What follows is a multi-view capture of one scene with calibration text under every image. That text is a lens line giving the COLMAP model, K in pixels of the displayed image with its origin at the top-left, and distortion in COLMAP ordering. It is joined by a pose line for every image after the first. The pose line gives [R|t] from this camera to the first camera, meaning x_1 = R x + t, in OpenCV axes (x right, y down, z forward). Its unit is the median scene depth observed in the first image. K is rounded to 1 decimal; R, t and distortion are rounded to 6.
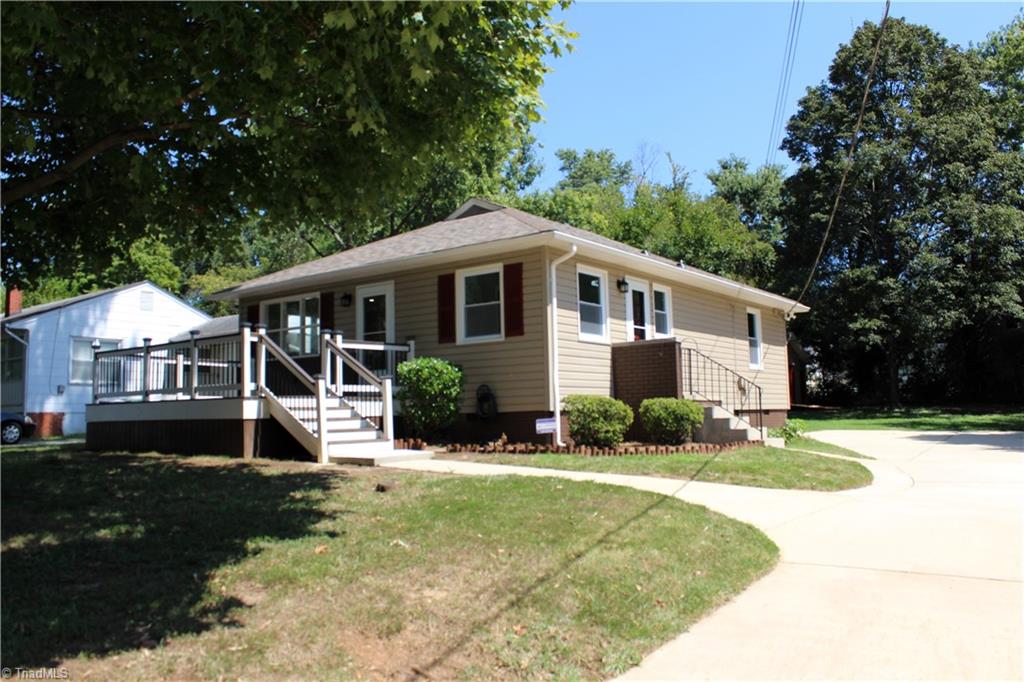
lens RADIAL K [[859.6, 0, 515.4], [0, 859.6, 326.1], [0, 0, 1]] dist [-0.168605, 0.161116]
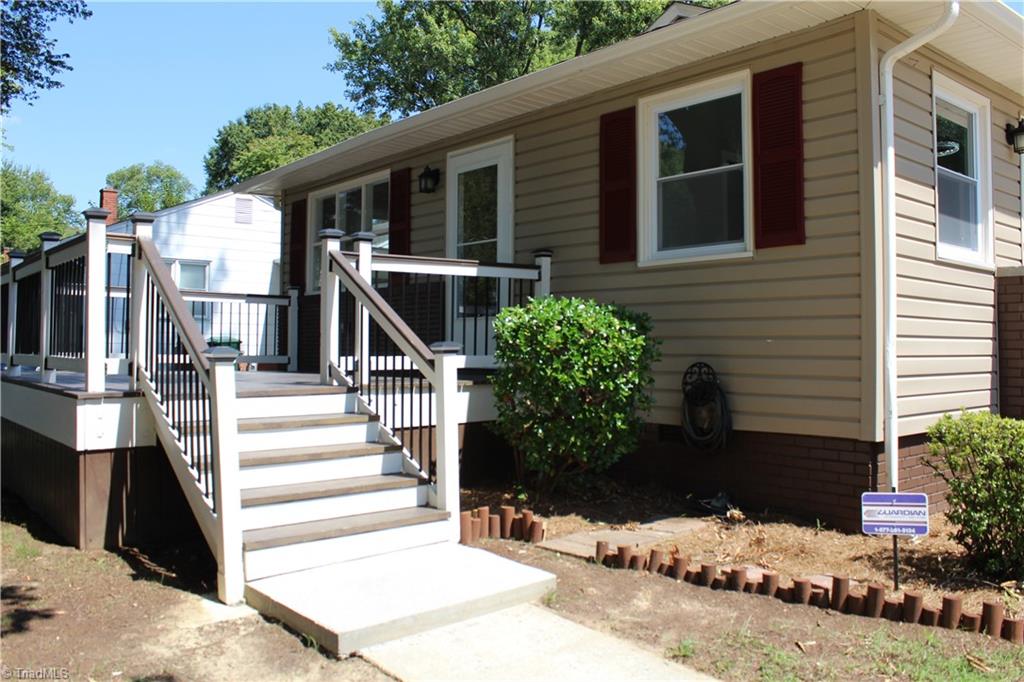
lens RADIAL K [[859.6, 0, 515.4], [0, 859.6, 326.1], [0, 0, 1]] dist [-0.168605, 0.161116]
pose [[0.973011, 0.022737, -0.229636, -0.029739], [-0.002946, 0.996277, 0.086162, 0.015128], [0.230740, -0.083160, 0.969455, 0.582737]]
